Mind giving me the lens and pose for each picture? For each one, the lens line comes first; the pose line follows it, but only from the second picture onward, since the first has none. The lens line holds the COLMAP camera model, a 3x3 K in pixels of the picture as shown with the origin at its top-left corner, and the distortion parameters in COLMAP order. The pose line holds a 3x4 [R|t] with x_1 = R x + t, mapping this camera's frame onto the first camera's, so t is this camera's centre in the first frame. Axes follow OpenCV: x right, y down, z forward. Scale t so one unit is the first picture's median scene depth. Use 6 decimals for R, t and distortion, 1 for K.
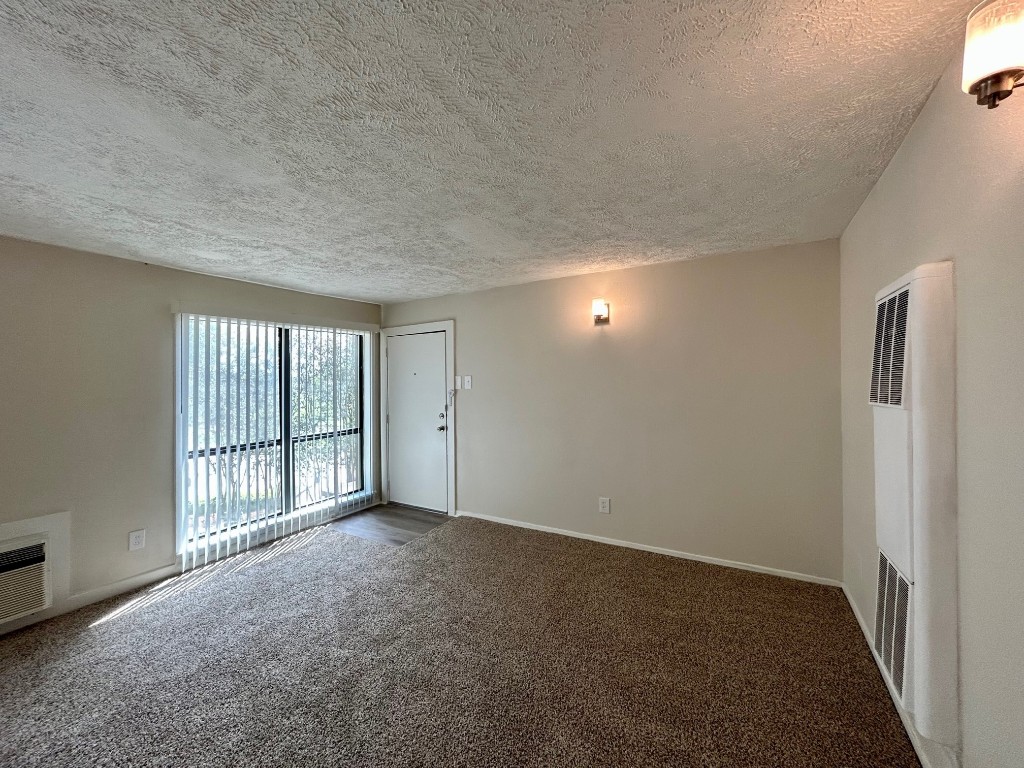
lens RADIAL K [[412.0, 0, 512.3], [0, 412.0, 380.2], [0, 0, 1]] dist [0.001599, 0.000657]
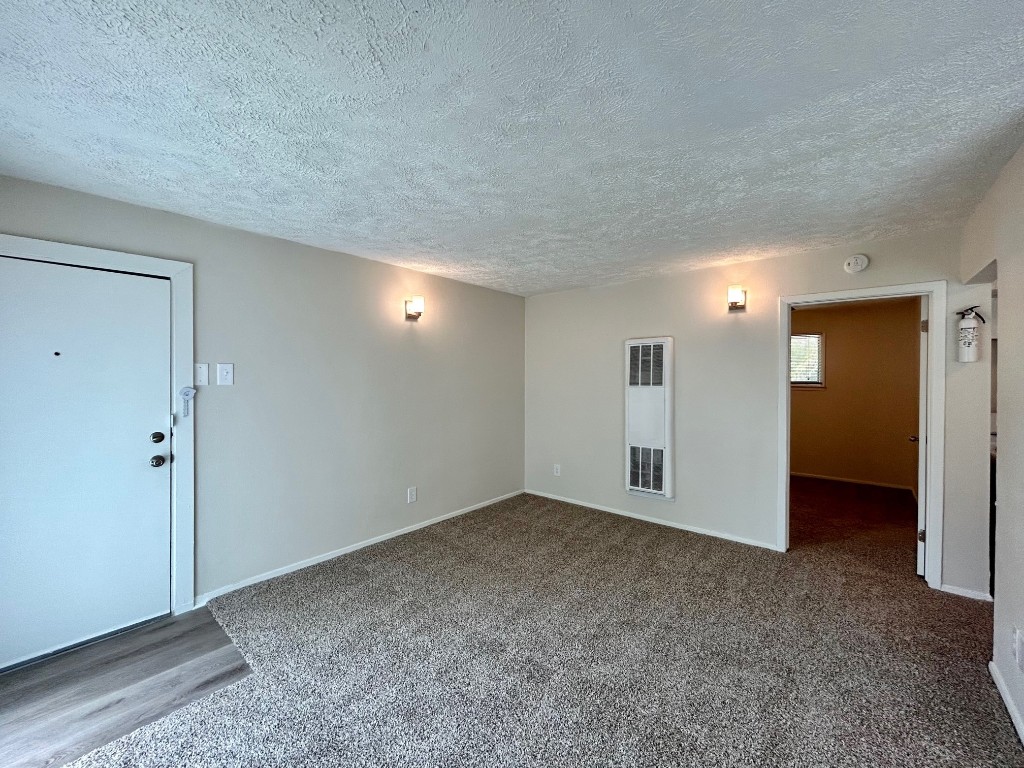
lens RADIAL K [[412.0, 0, 507.3], [0, 412.0, 381.5], [0, 0, 1]] dist [0.001599, 0.000657]
pose [[0.188006, -0.001212, 0.982167, -0.737195], [-0.008734, 0.999958, 0.002906, 0.011754], [-0.982129, -0.009125, 0.187987, 0.559132]]
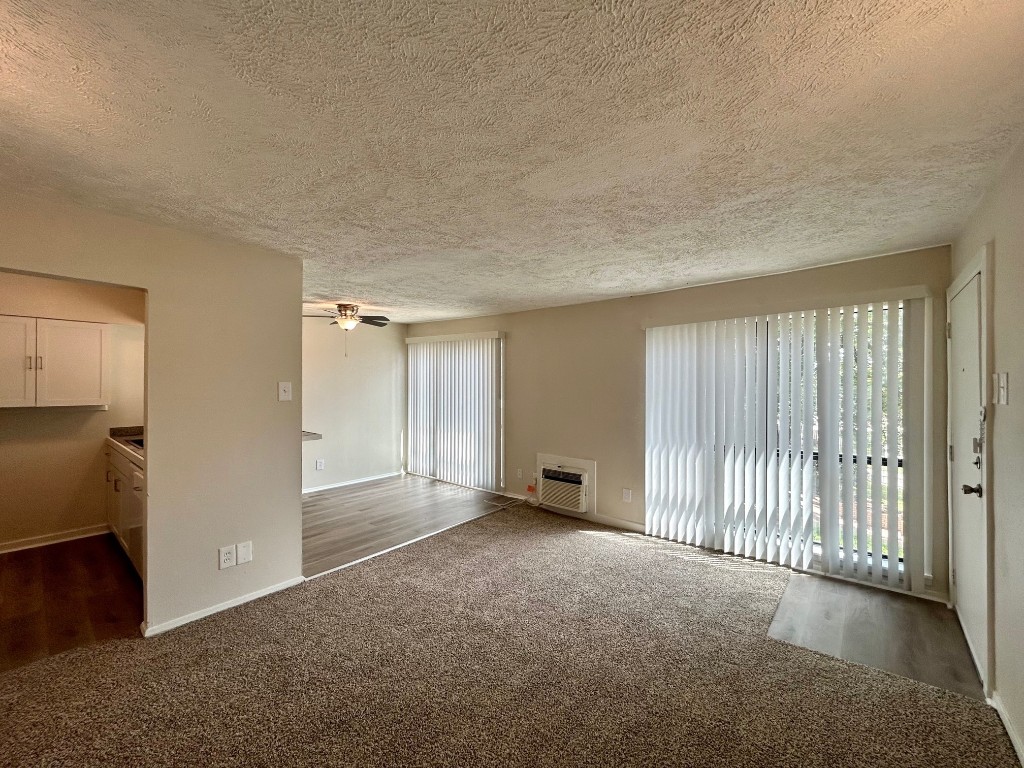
lens RADIAL K [[412.0, 0, 508.6], [0, 412.0, 380.9], [0, 0, 1]] dist [0.001599, 0.000657]
pose [[-0.179382, 0.007466, -0.983751, 0.442086], [0.007925, 0.999950, 0.006144, -0.011758], [0.983748, -0.006694, -0.179432, 0.700506]]
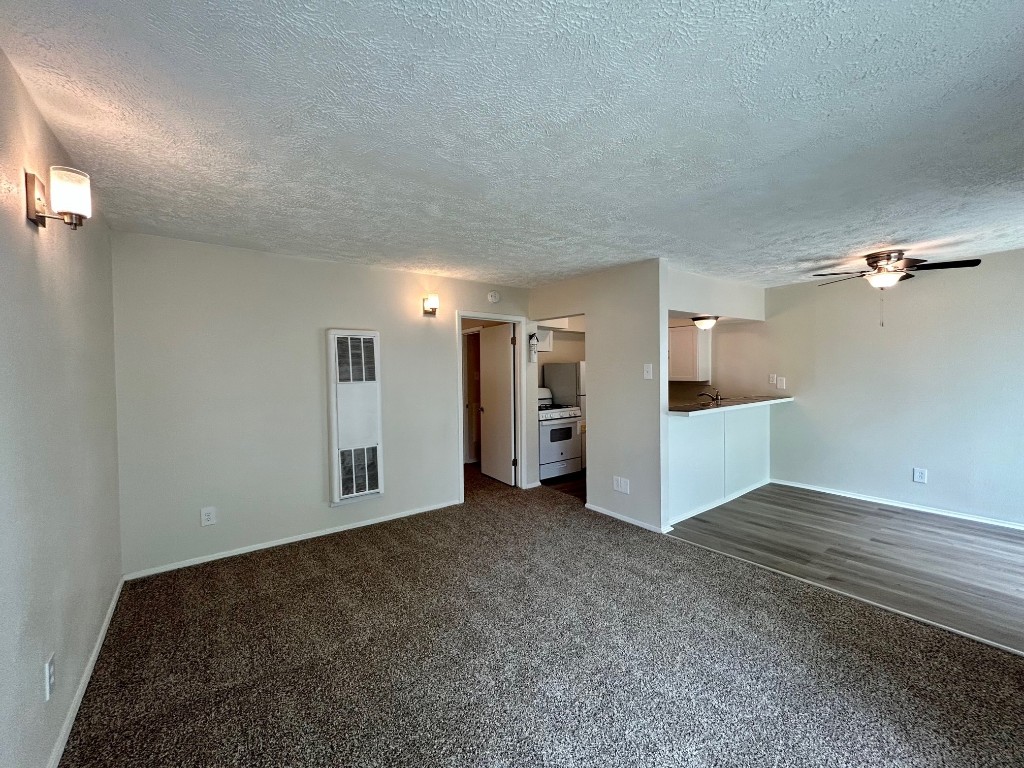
lens RADIAL K [[412.0, 0, 514.4], [0, 412.0, 380.5], [0, 0, 1]] dist [0.001599, 0.000657]
pose [[-0.919789, 0.011225, 0.392252, -0.354858], [0.017520, 0.999769, 0.012471, 0.014568], [-0.392021, 0.018343, -0.919773, 1.164412]]
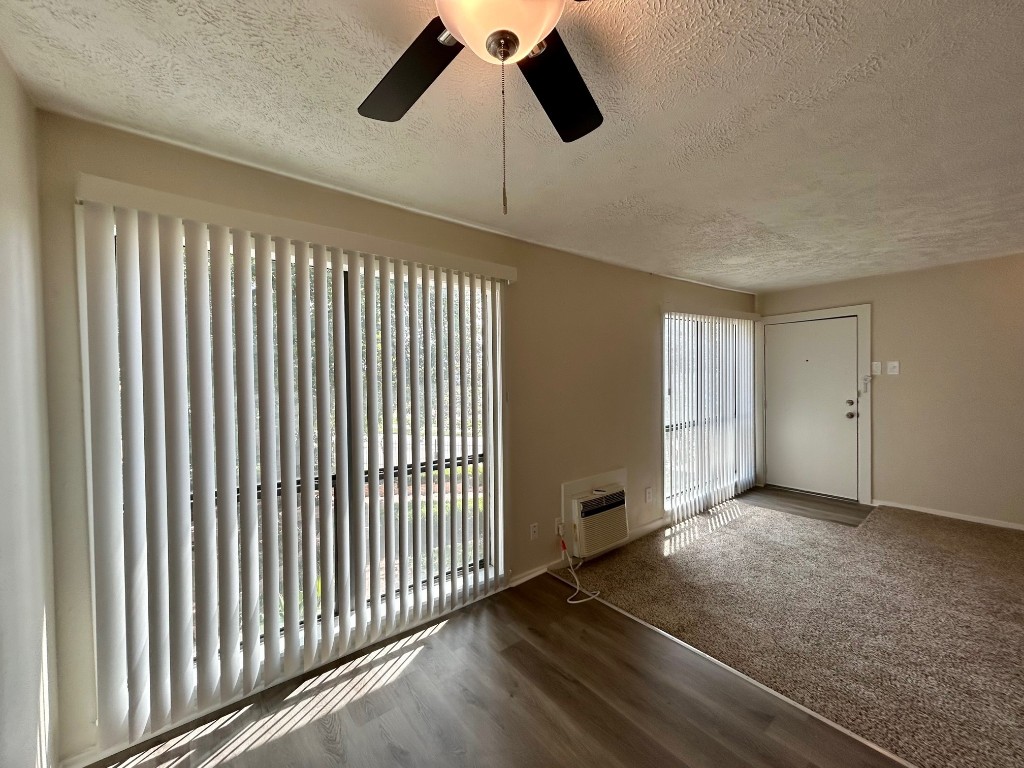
lens RADIAL K [[412.0, 0, 513.7], [0, 412.0, 381.8], [0, 0, 1]] dist [0.001599, 0.000657]
pose [[0.930248, -0.001620, -0.366928, -0.676866], [0.012028, 0.999587, 0.026081, 0.001993], [0.366734, -0.028675, 0.929884, -0.255131]]
